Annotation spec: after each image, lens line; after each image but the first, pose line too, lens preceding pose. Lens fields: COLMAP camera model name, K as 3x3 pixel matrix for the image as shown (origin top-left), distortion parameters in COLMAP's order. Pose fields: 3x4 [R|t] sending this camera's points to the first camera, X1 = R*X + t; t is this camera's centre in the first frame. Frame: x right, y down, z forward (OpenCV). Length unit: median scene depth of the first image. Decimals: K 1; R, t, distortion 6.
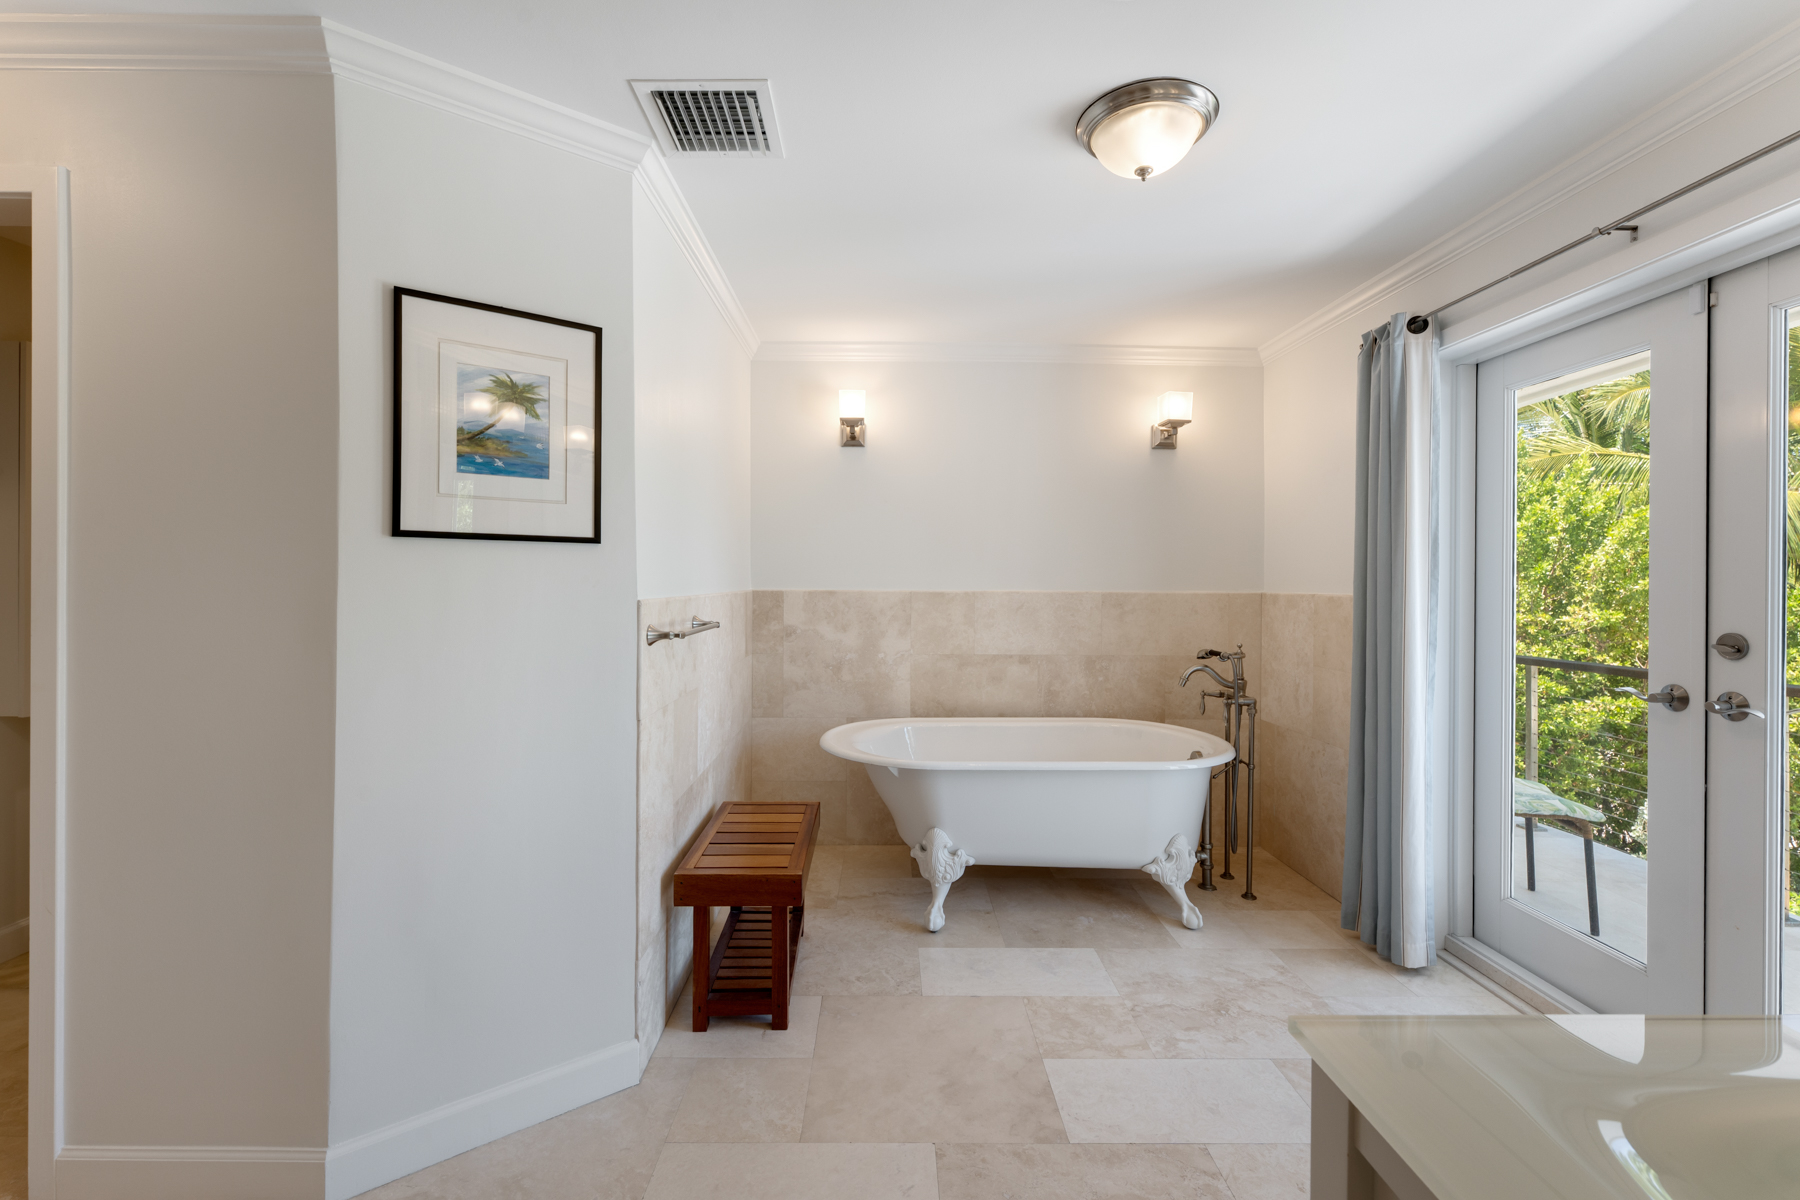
lens RADIAL K [[745.3, 0, 909.4], [0, 745.3, 581.4], [0, 0, 1]] dist [0.002694, -0.000313]
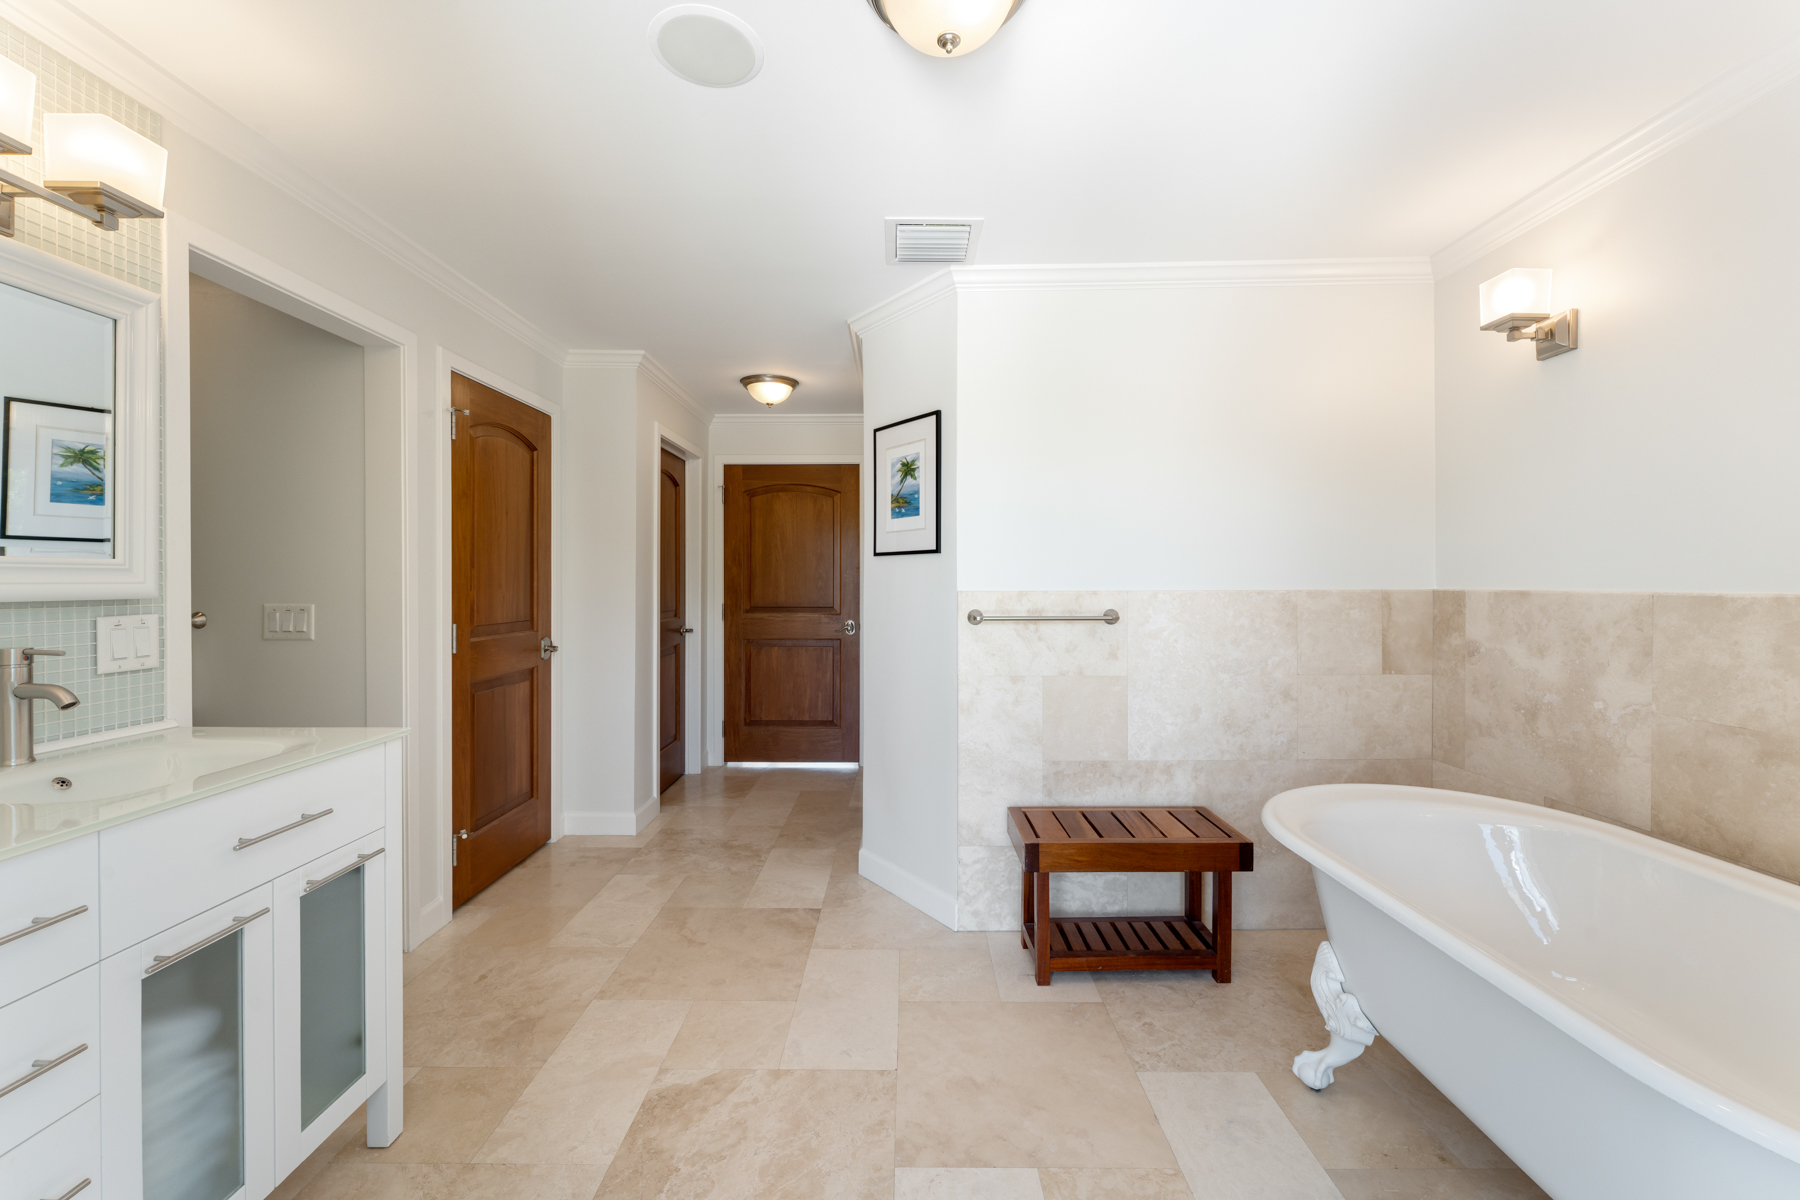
lens RADIAL K [[745.3, 0, 912.6], [0, 745.3, 588.3], [0, 0, 1]] dist [0.002694, -0.000313]
pose [[-0.019051, 0.003393, -0.999813, 0.697841], [0.001250, 0.999994, 0.003370, 0.009607], [0.999818, -0.001186, -0.019055, 0.627182]]
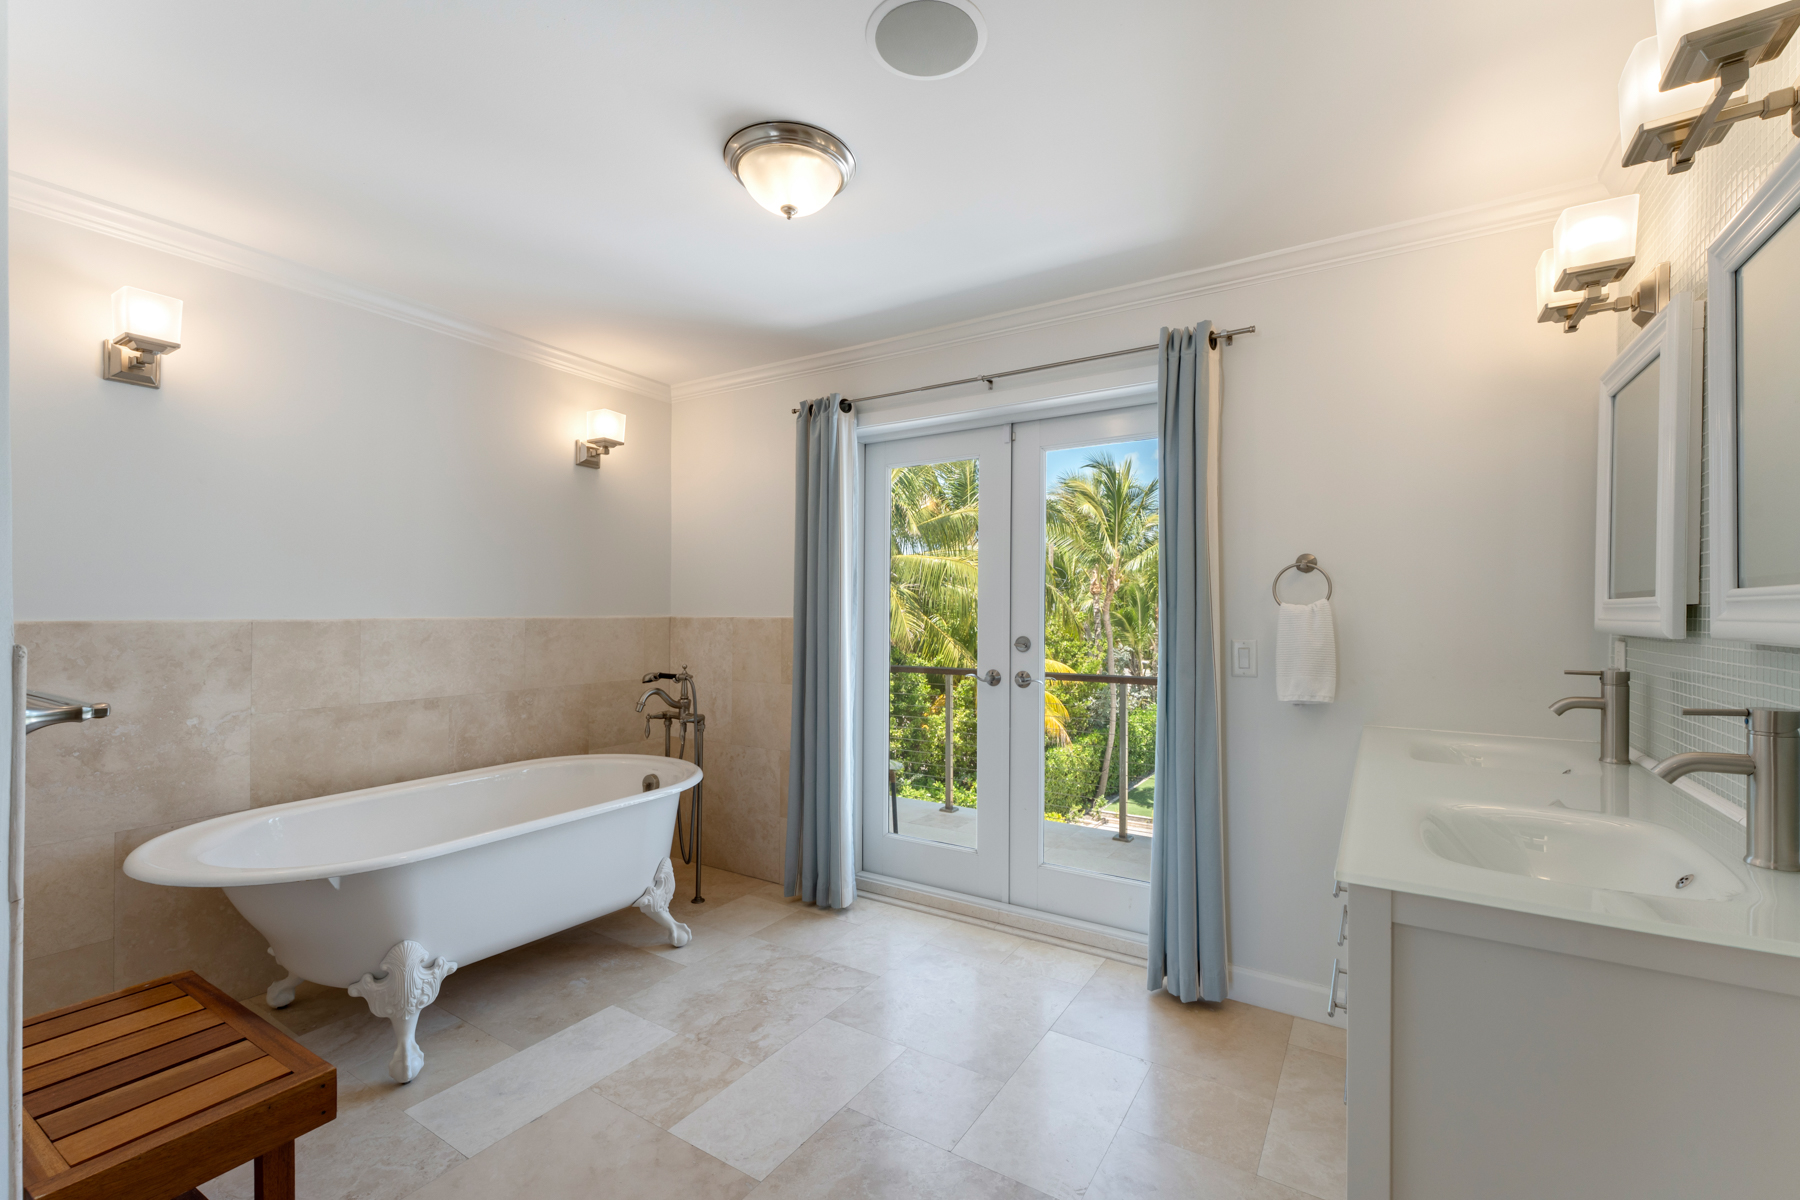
lens RADIAL K [[745.3, 0, 886.7], [0, 745.3, 611.2], [0, 0, 1]] dist [0.002694, -0.000313]
pose [[0.564321, -0.005316, 0.825538, -0.296276], [0.000658, 0.999982, 0.005989, 0.001595], [-0.825555, -0.002837, 0.564314, 0.190556]]
